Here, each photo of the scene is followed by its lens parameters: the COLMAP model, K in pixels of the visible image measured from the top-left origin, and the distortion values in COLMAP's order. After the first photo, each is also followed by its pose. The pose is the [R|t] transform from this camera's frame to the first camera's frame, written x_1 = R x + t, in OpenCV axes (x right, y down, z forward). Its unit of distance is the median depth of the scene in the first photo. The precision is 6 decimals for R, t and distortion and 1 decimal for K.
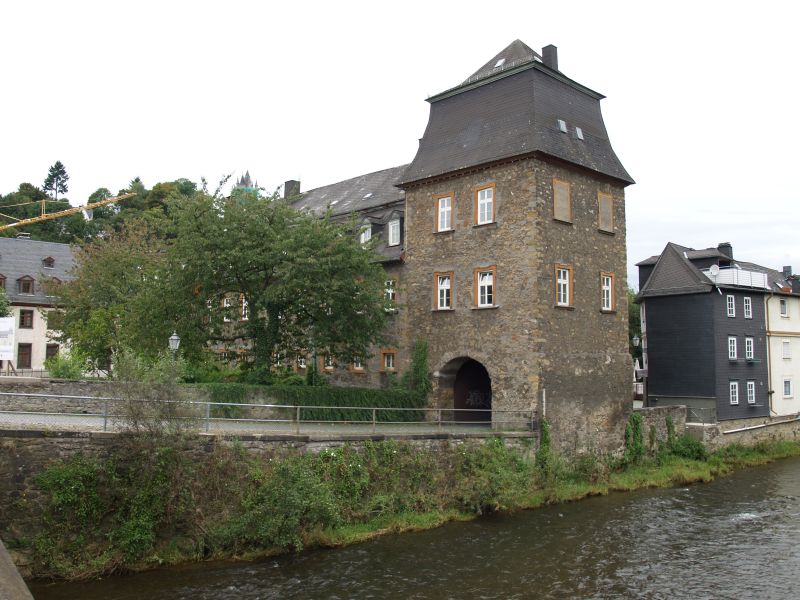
lens RADIAL K [[656.6, 0, 400.0], [0, 656.6, 300.0], [0, 0, 1]] dist [-0.125900, 0.077862]
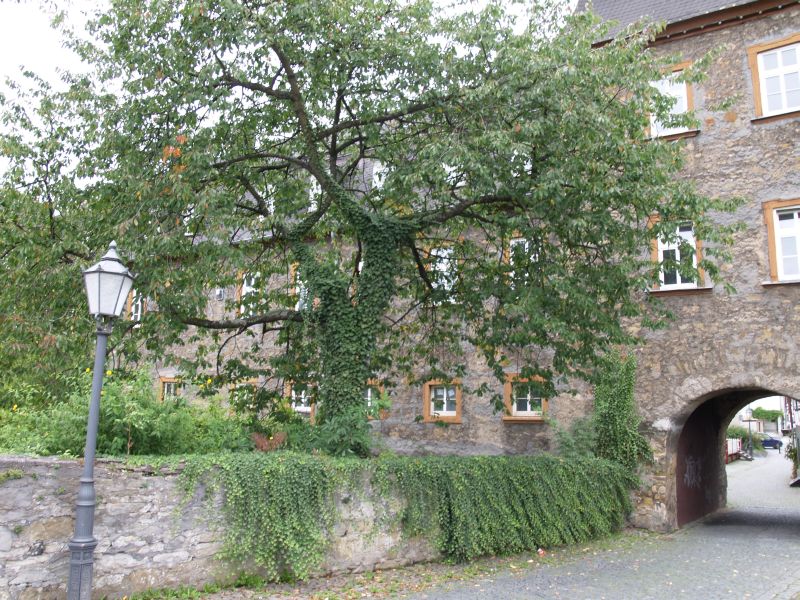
lens RADIAL K [[656.6, 0, 400.0], [0, 656.6, 300.0], [0, 0, 1]] dist [-0.125900, 0.077862]
pose [[0.976102, 0.050911, 0.211263, -0.244875], [-0.033980, 0.995969, -0.083015, 0.071920], [-0.214638, 0.073852, 0.973897, 0.612868]]
